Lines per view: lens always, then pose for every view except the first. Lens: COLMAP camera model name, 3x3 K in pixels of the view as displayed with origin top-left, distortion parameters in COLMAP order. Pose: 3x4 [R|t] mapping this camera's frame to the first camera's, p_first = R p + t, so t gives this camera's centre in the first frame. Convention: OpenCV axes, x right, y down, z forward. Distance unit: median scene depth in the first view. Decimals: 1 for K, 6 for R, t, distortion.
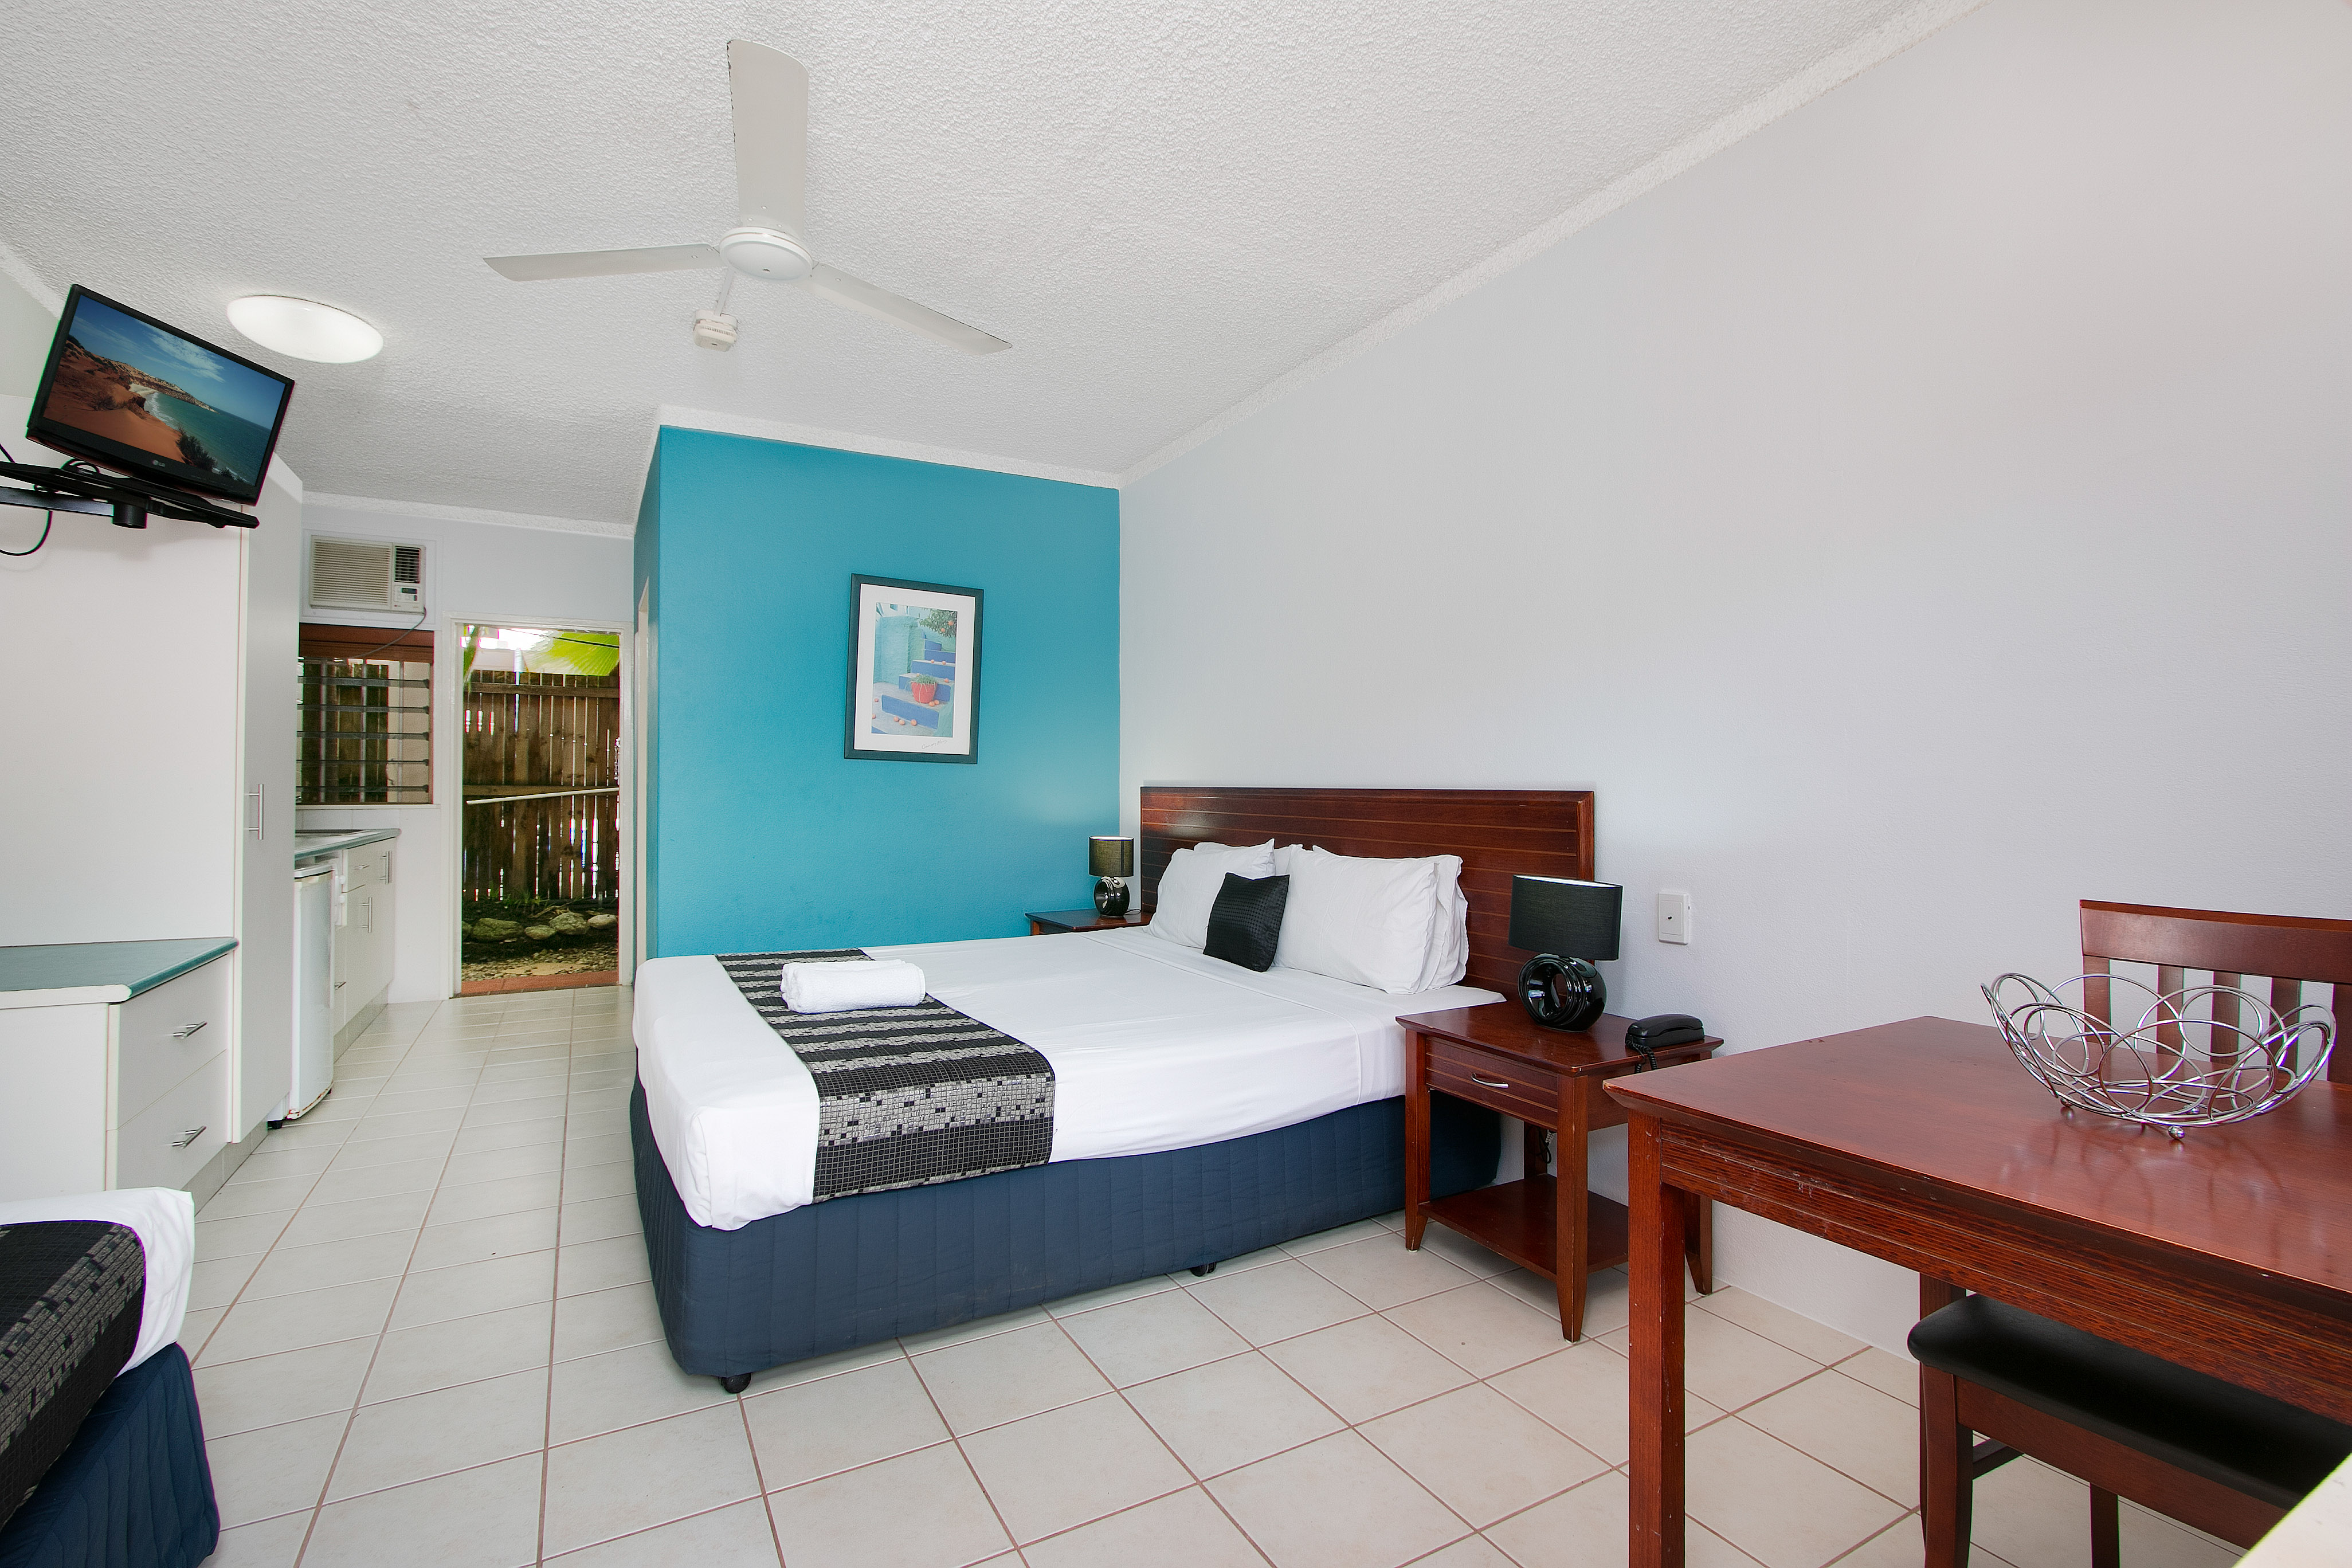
lens RADIAL K [[1085.2, 0, 1173.4], [0, 1085.2, 822.3], [0, 0, 1]] dist [-0.016841, 0.000373]
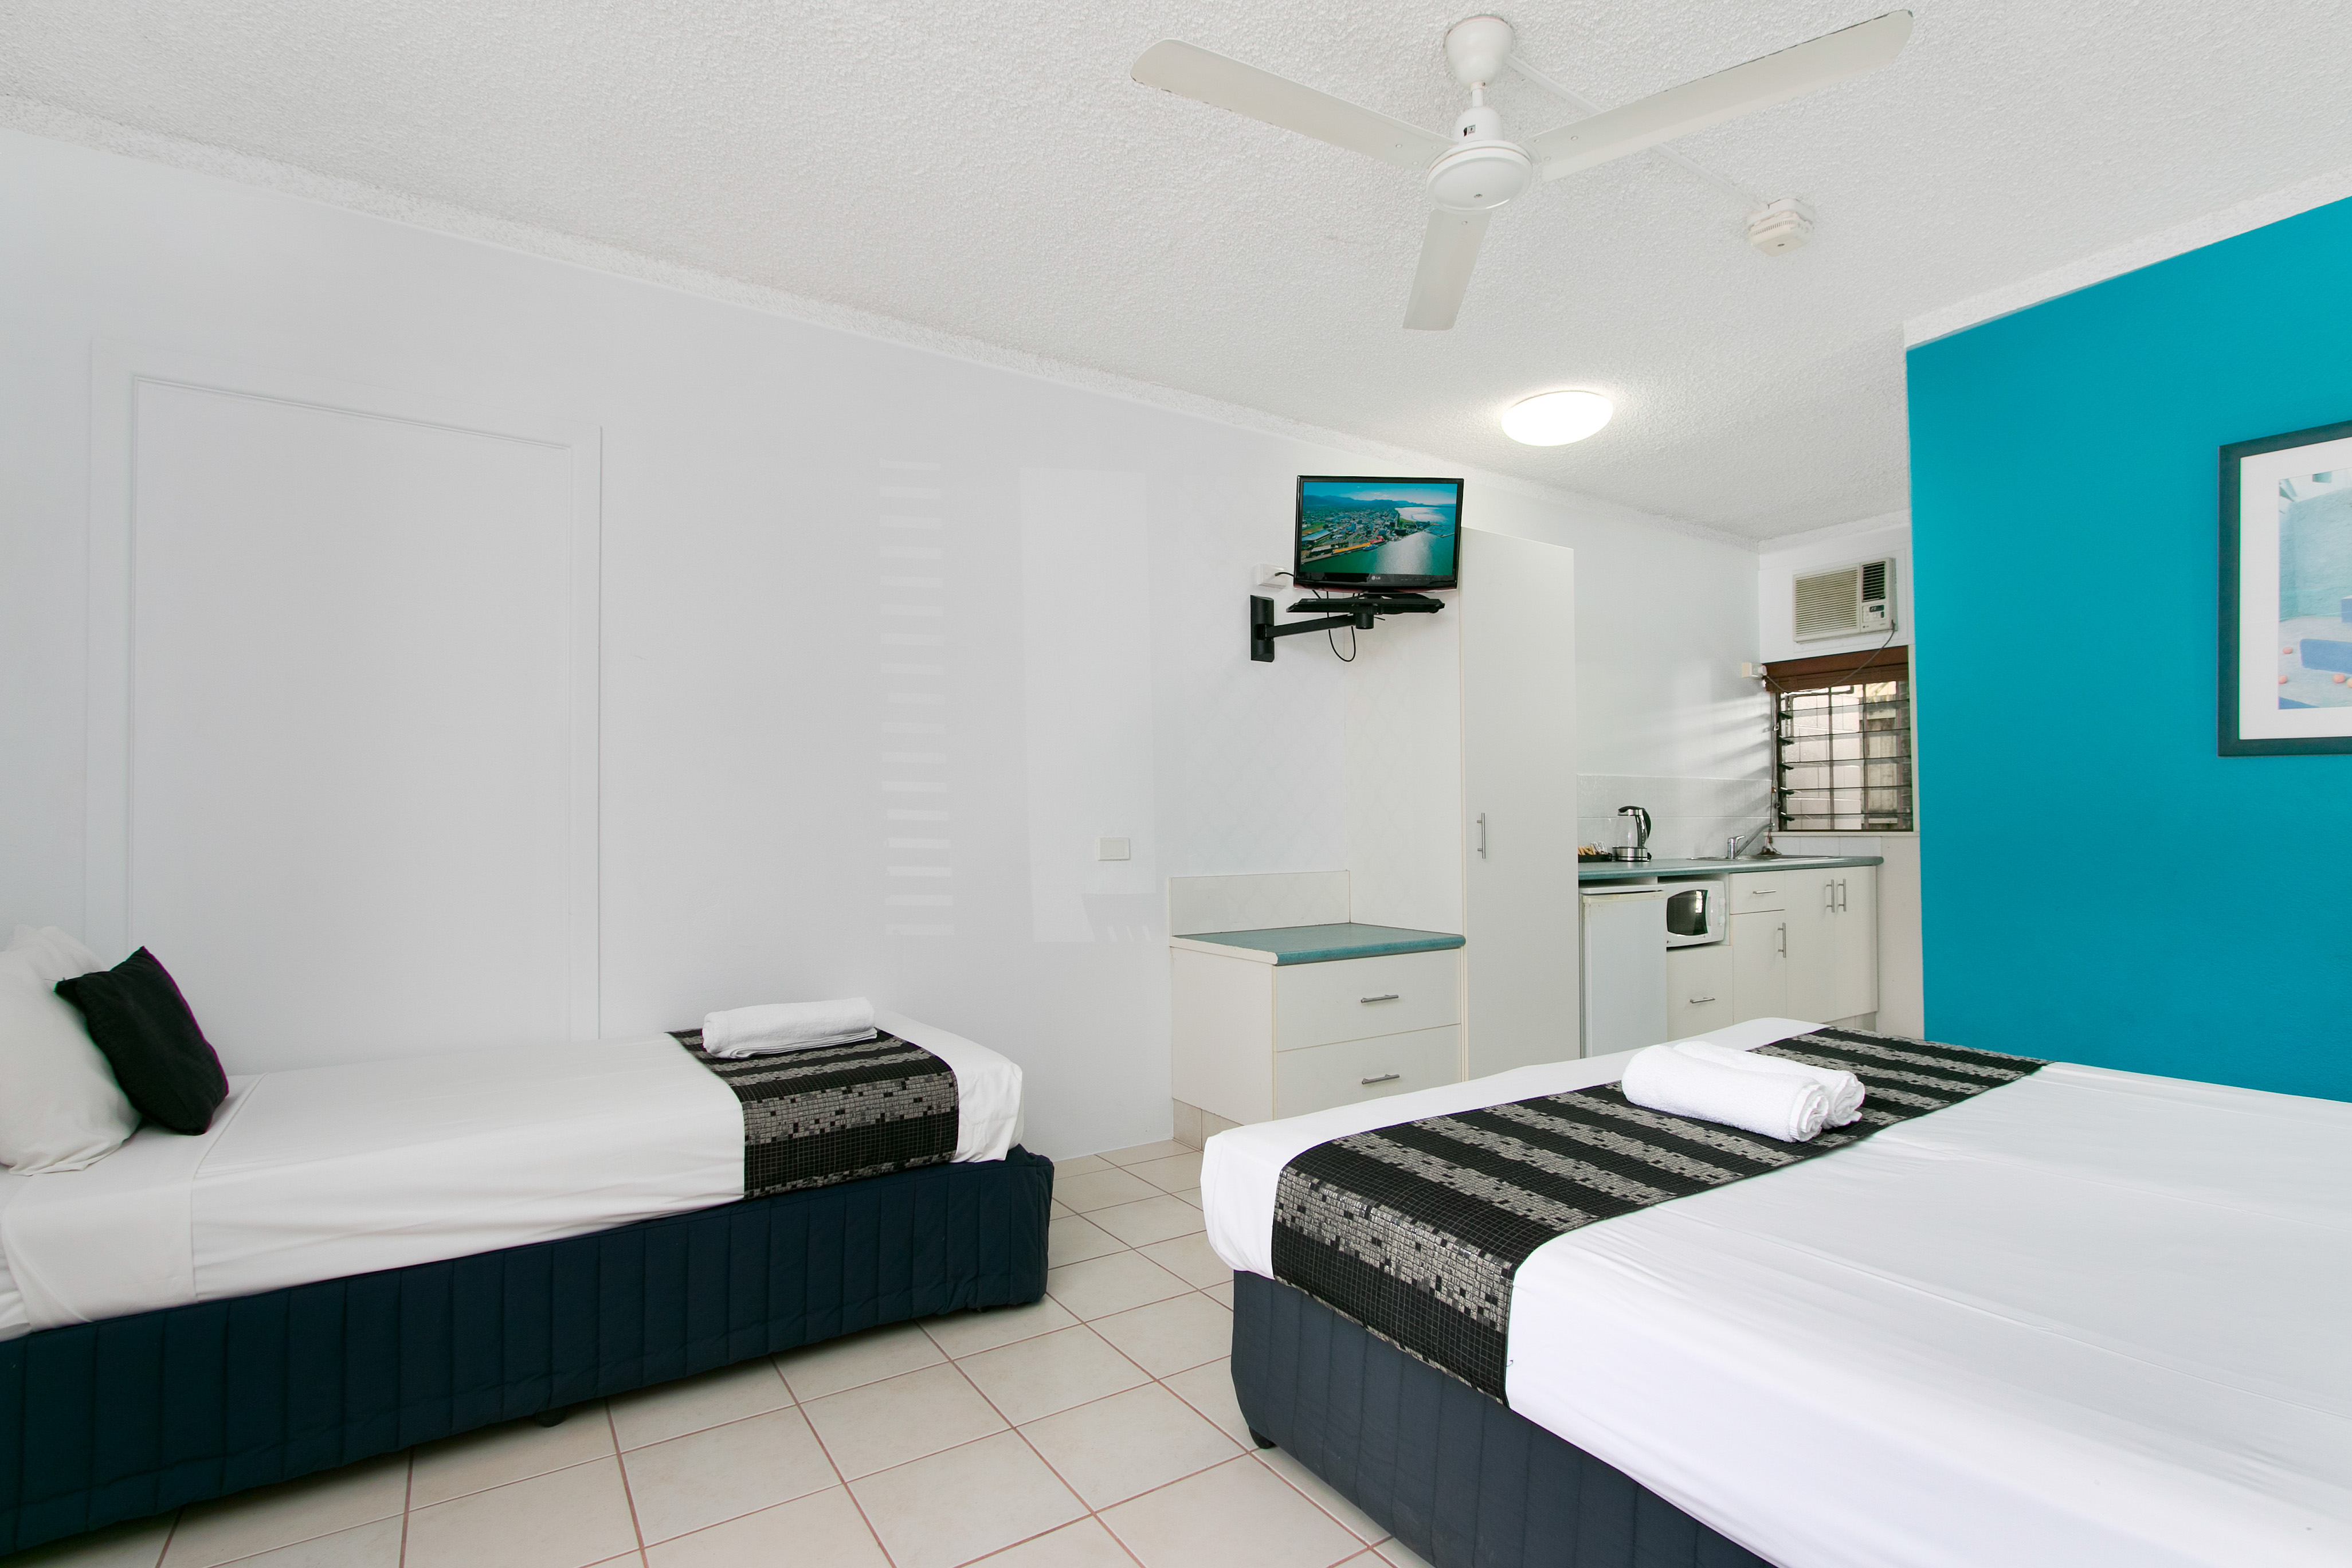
lens RADIAL K [[1085.2, 0, 1173.4], [0, 1085.2, 822.3], [0, 0, 1]] dist [-0.016841, 0.000373]
pose [[0.078381, -0.005469, -0.996908, 0.235200], [-0.022596, 0.999718, -0.007261, -0.004857], [0.996667, 0.023096, 0.078236, 0.370067]]
